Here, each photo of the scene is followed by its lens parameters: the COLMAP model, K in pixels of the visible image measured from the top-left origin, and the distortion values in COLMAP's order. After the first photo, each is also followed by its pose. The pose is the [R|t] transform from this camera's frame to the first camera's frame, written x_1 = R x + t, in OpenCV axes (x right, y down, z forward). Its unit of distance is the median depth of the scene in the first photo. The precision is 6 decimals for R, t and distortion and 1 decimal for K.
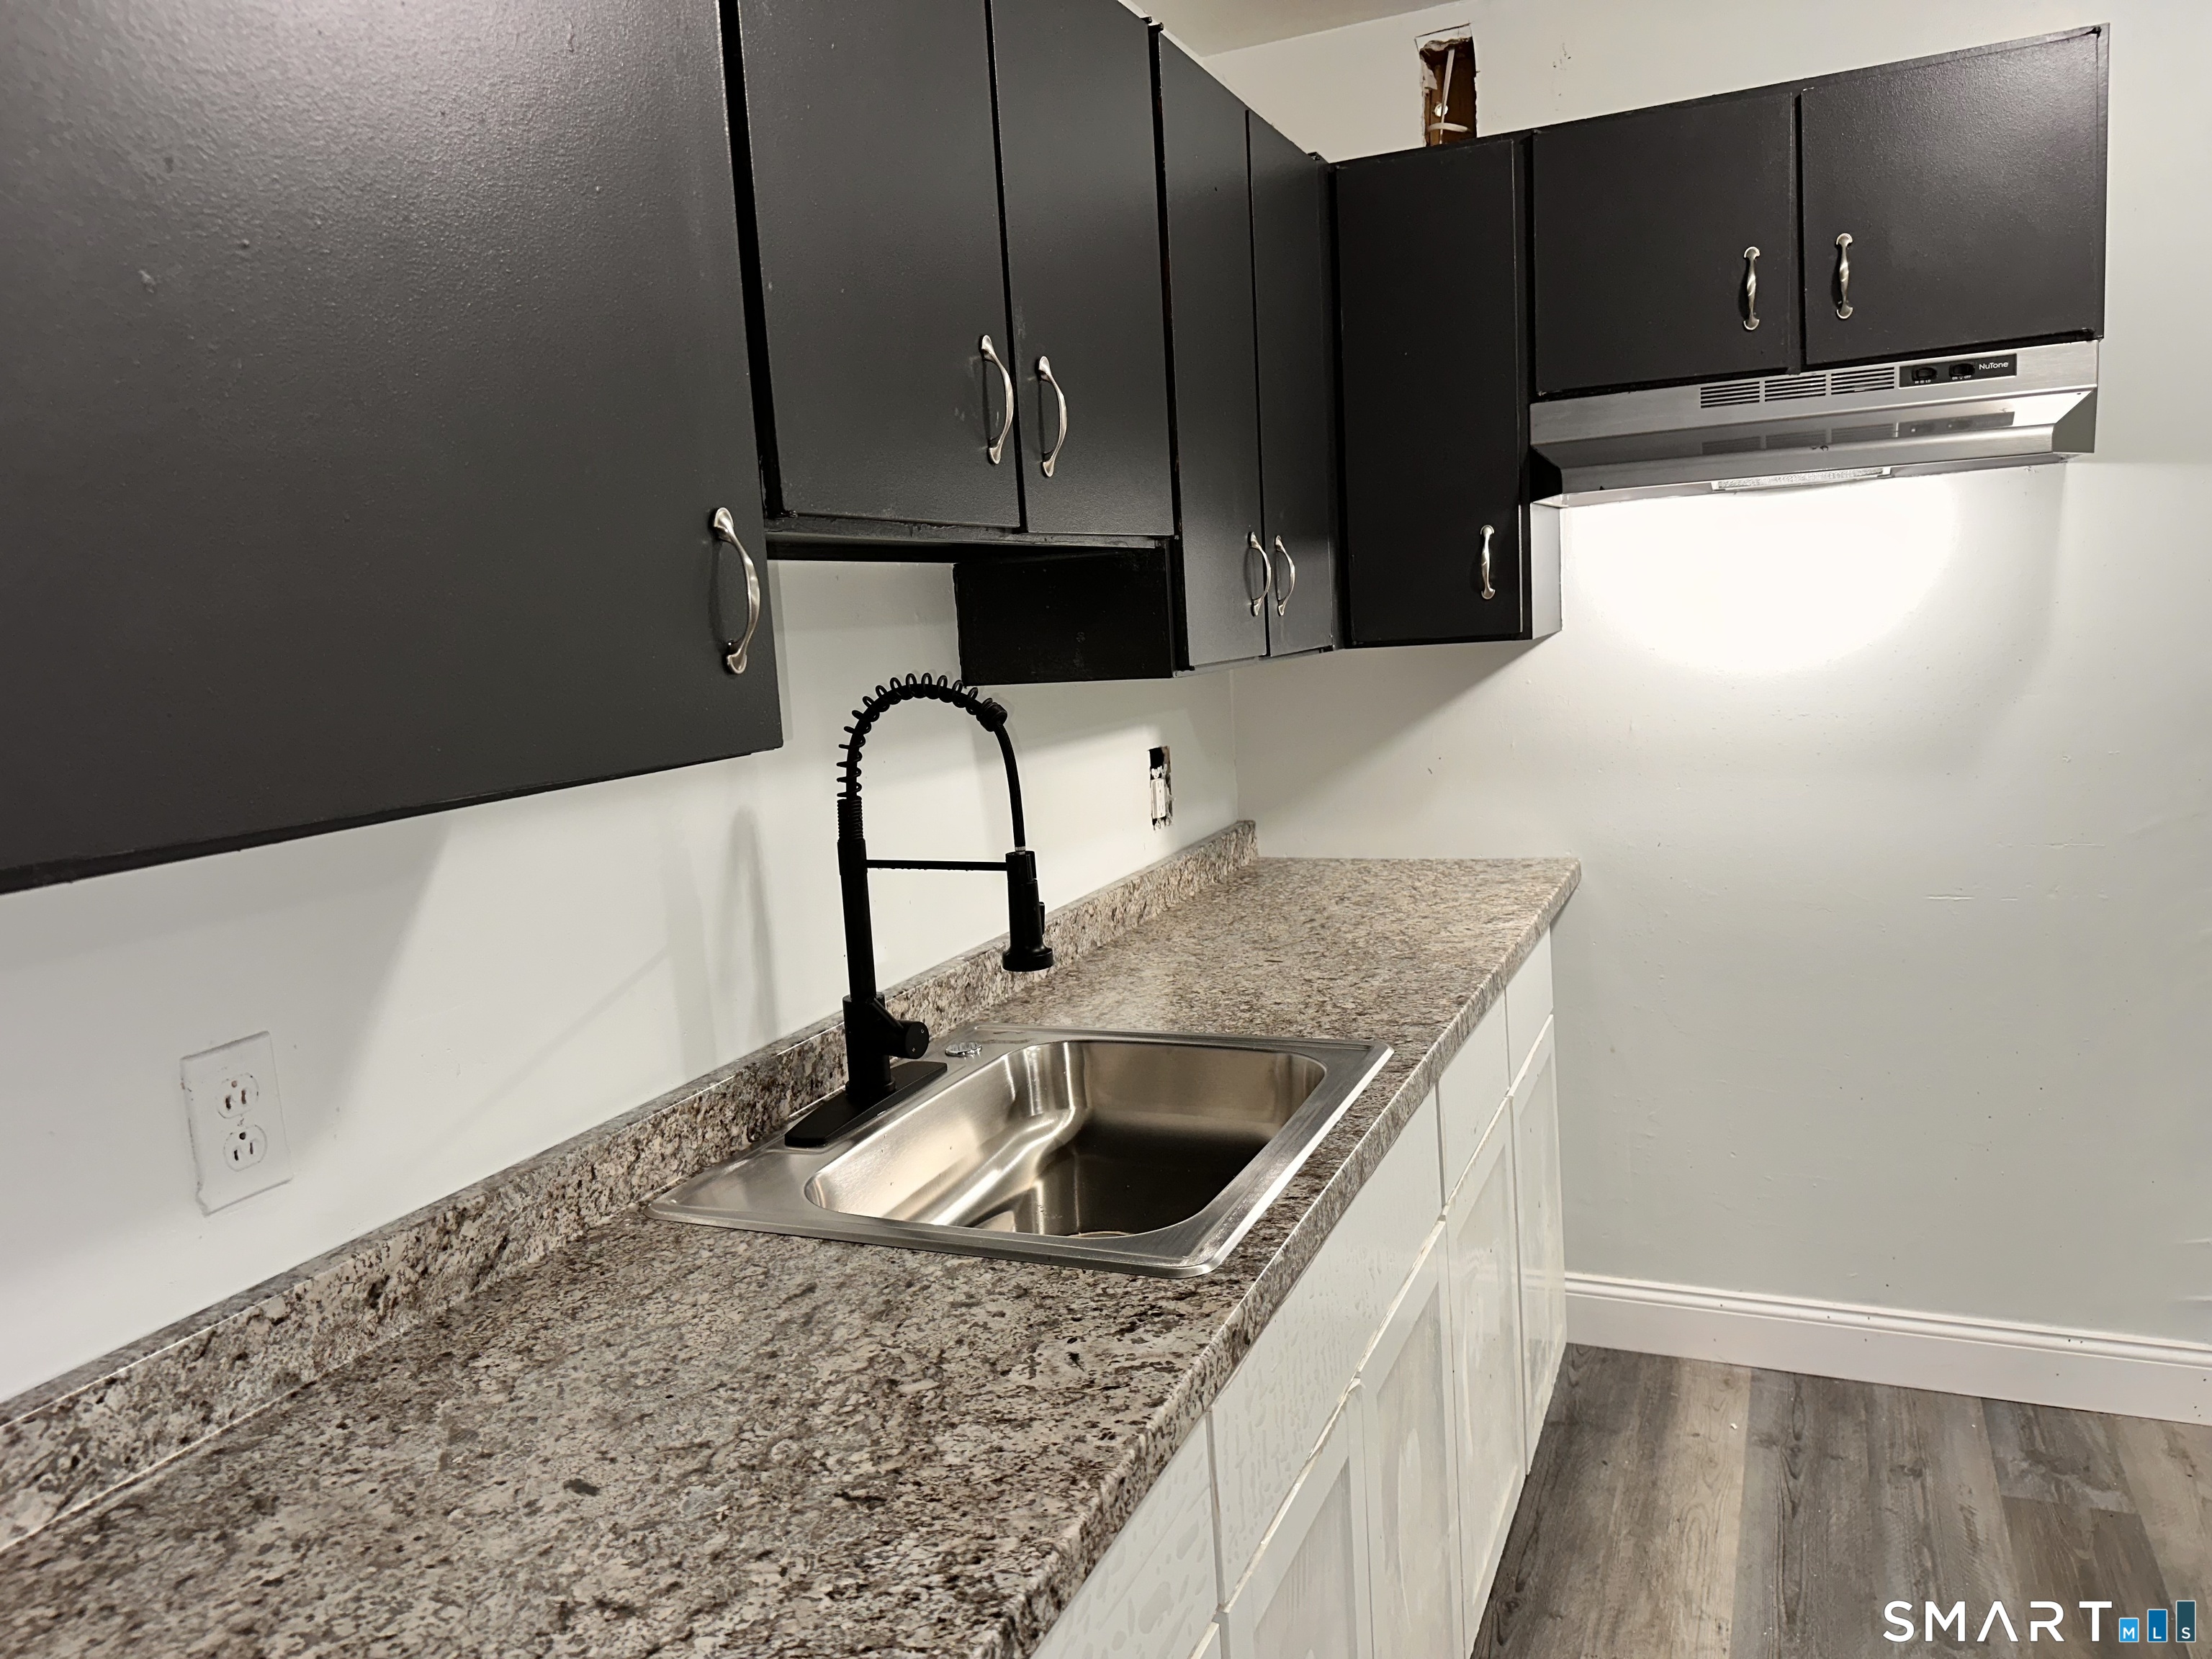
lens RADIAL K [[1557.1, 0, 1093.9], [0, 1557.1, 824.8], [0, 0, 1]] dist [0.050862, -0.069366]
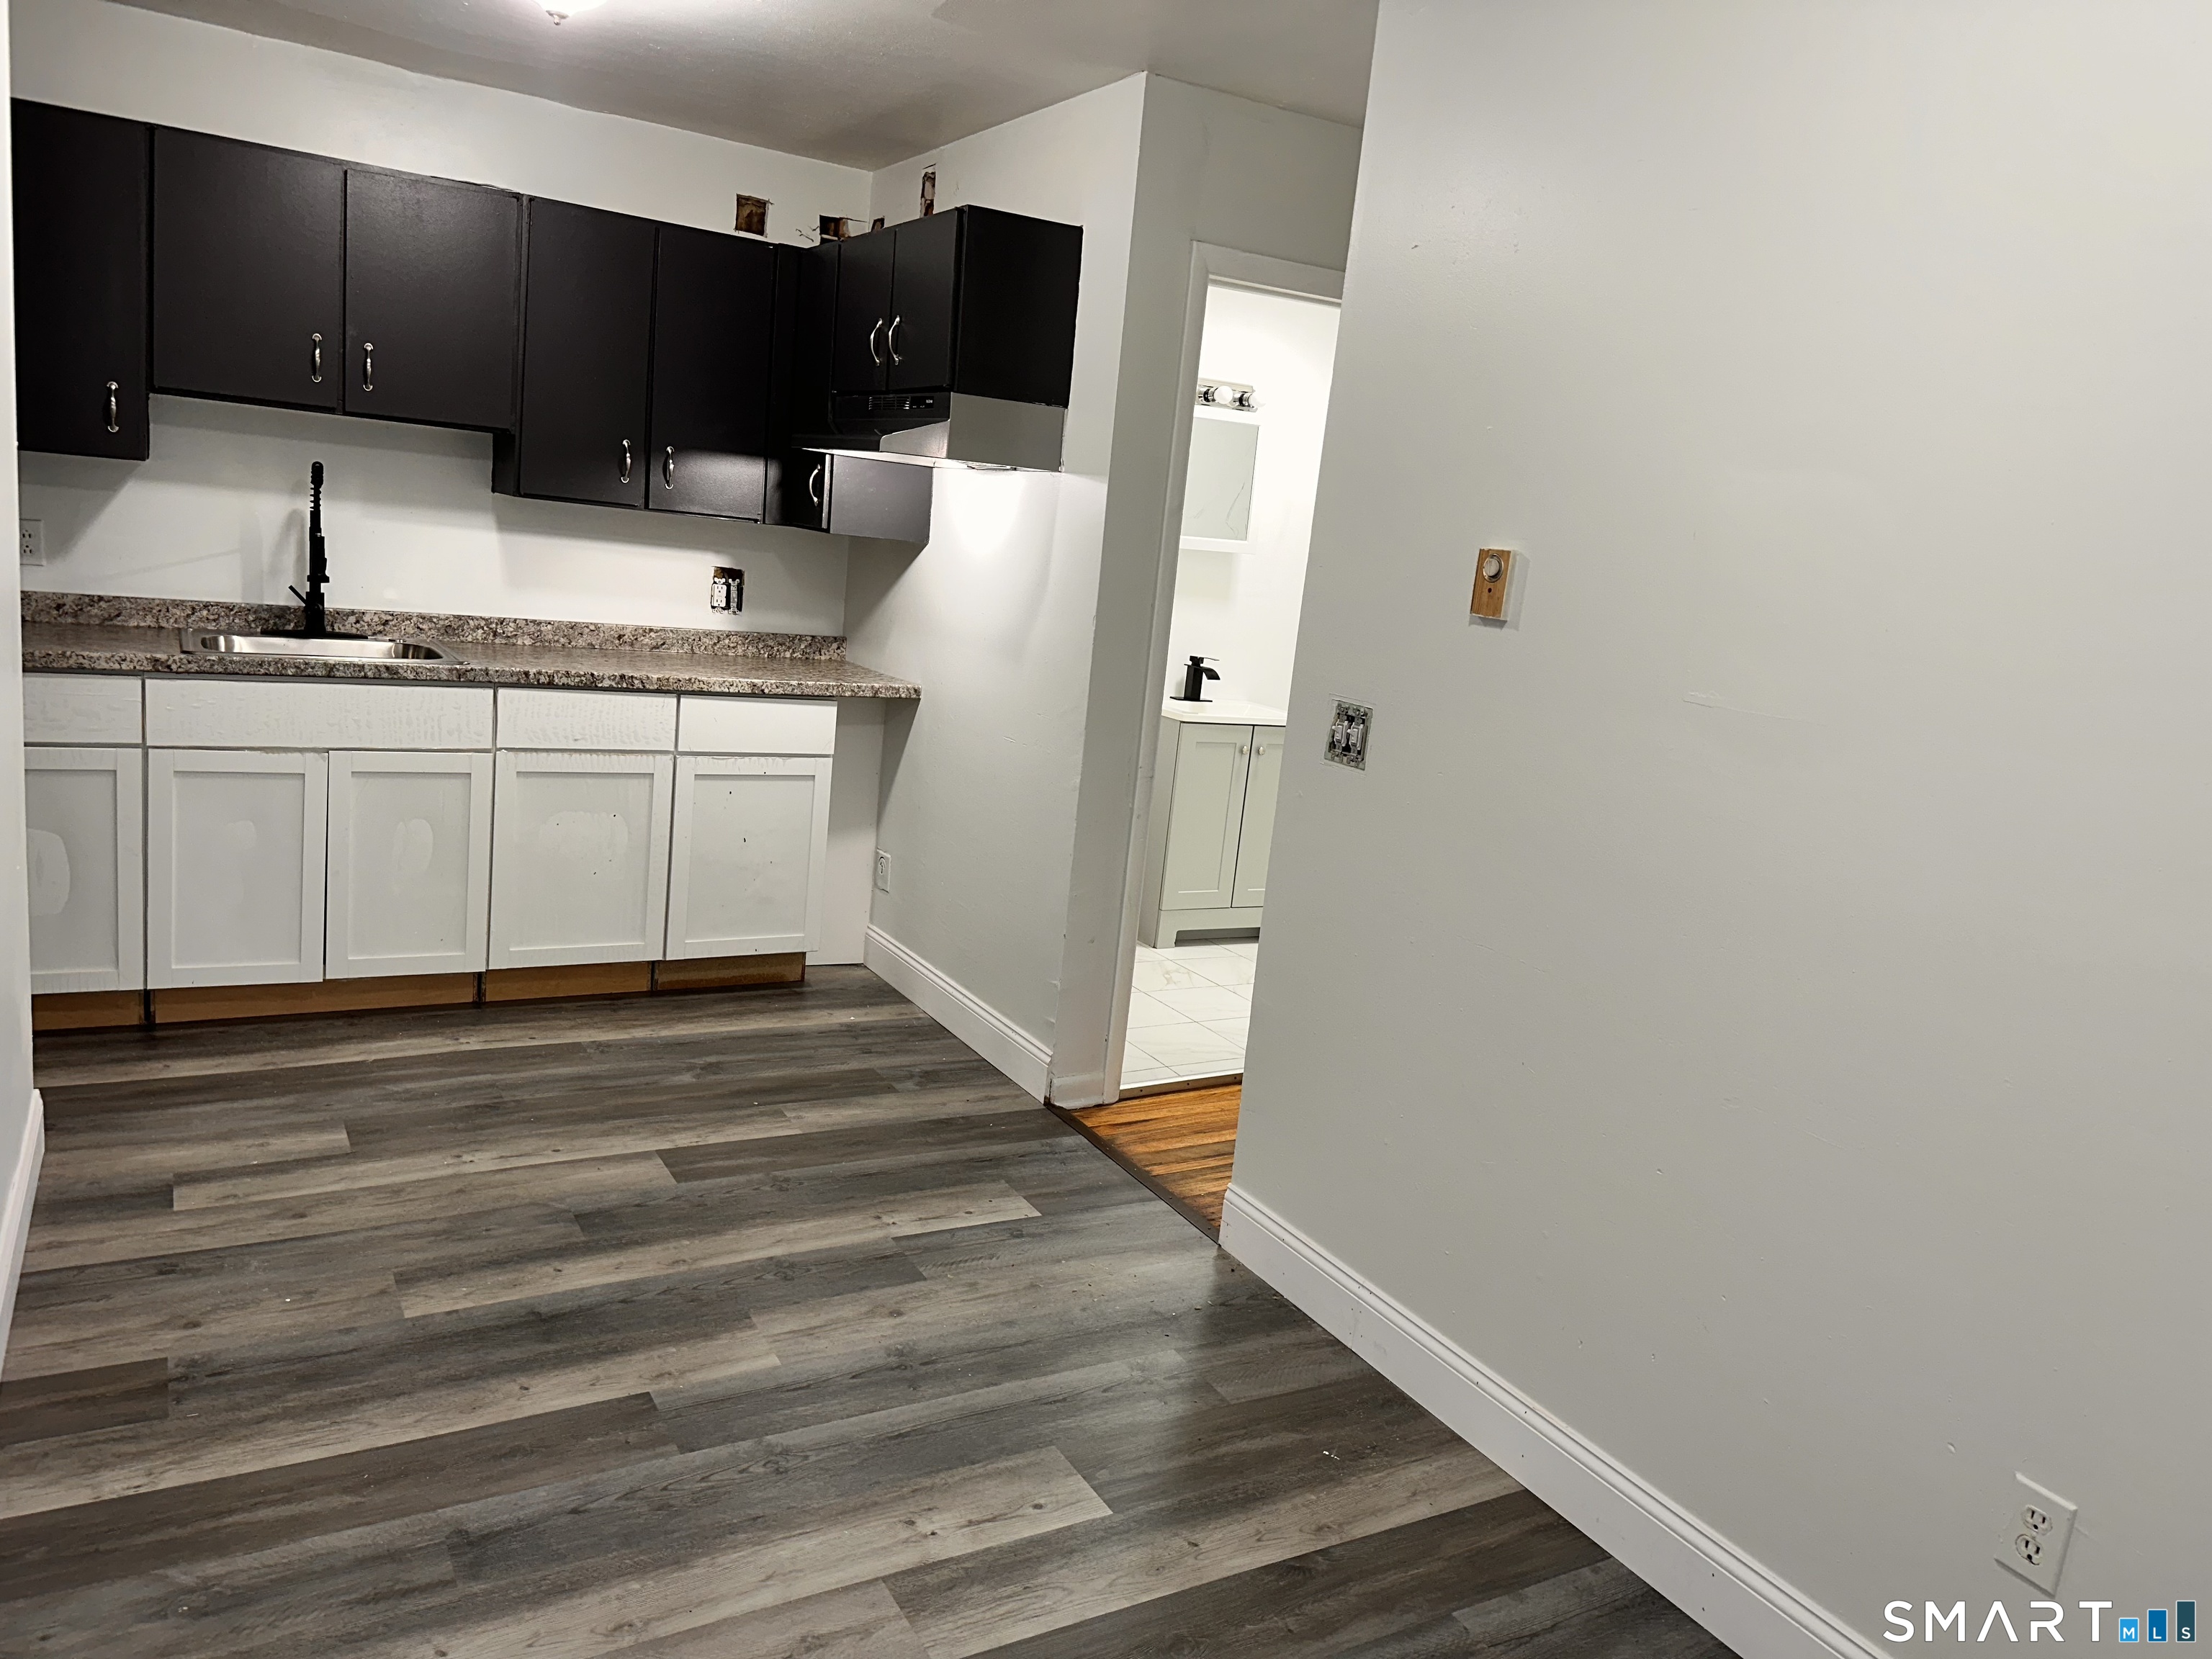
lens RADIAL K [[1559.9, 0, 1074.2], [0, 1559.9, 815.4], [0, 0, 1]] dist [0.135056, -0.167973]
pose [[0.796957, 0.248974, -0.550337, 1.669279], [-0.232685, 0.967328, 0.100665, -0.060379], [0.557420, 0.047830, 0.828852, -0.308693]]
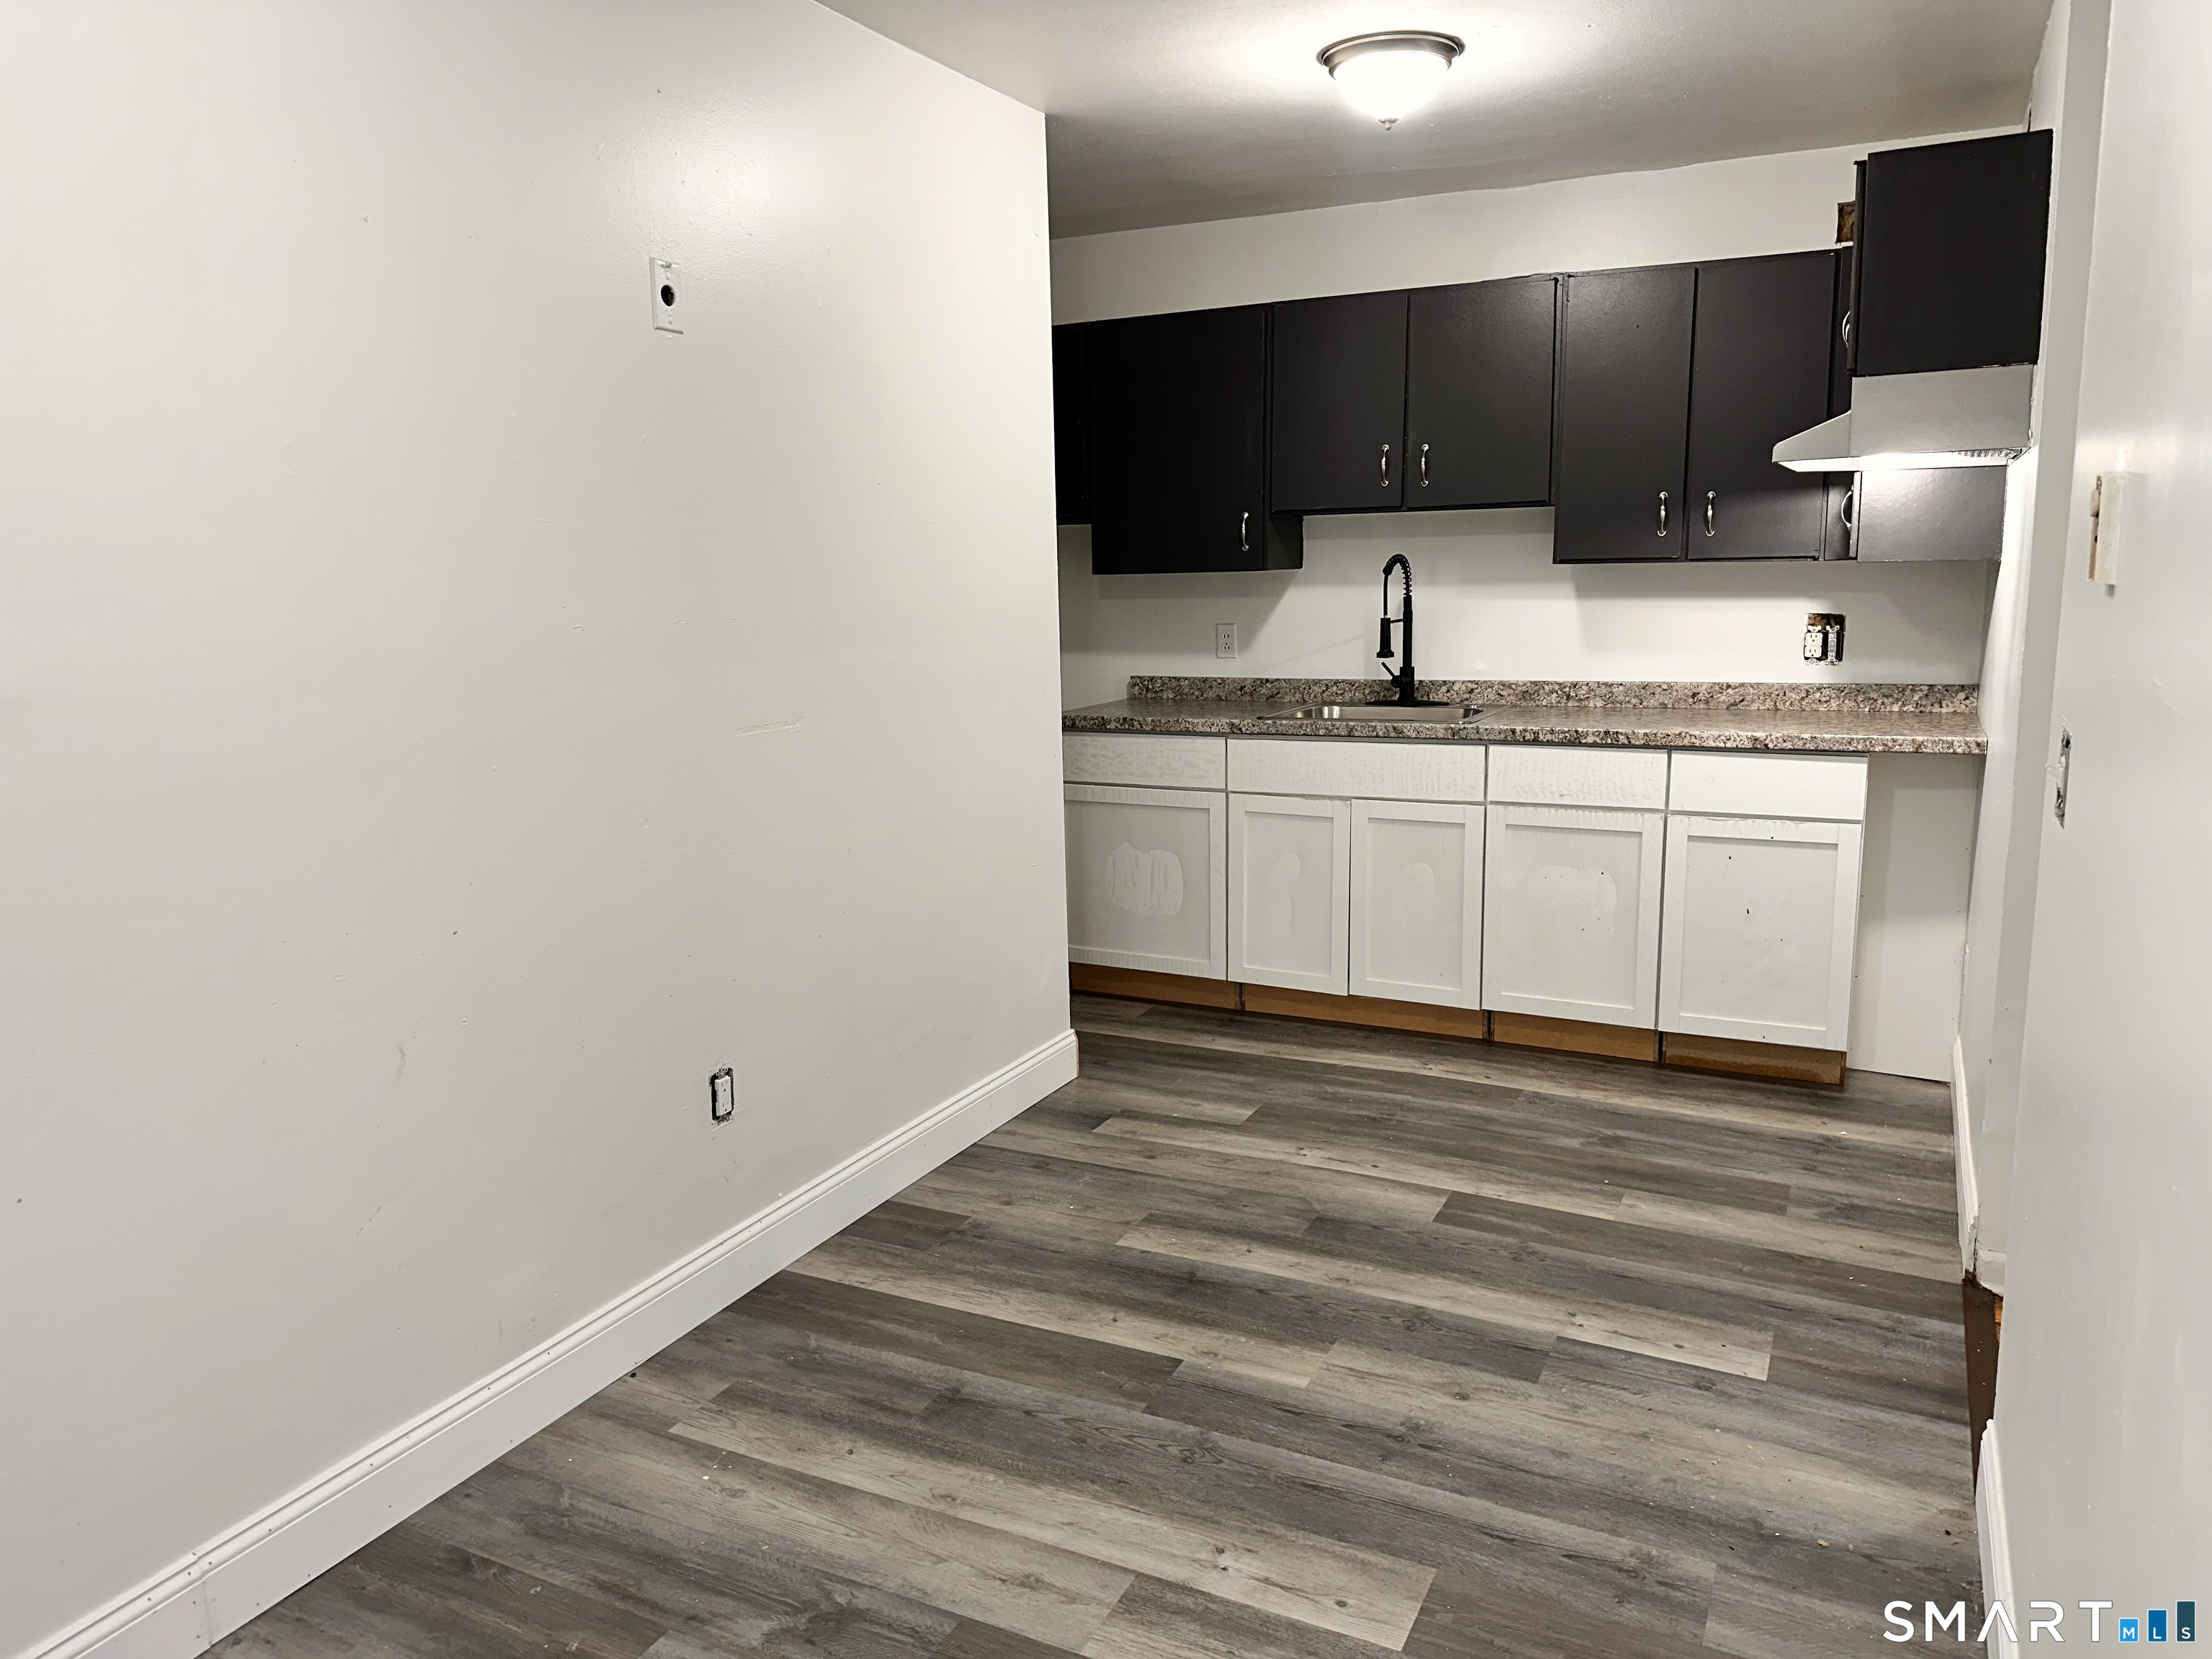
lens RADIAL K [[1549.7, 0, 1106.0], [0, 1549.7, 829.5], [0, 0, 1]] dist [0.170376, -0.229663]
pose [[-0.032903, 0.238047, -0.970696, 1.998217], [-0.121125, 0.963114, 0.240293, -0.165702], [0.992092, 0.125482, -0.002856, 0.350916]]
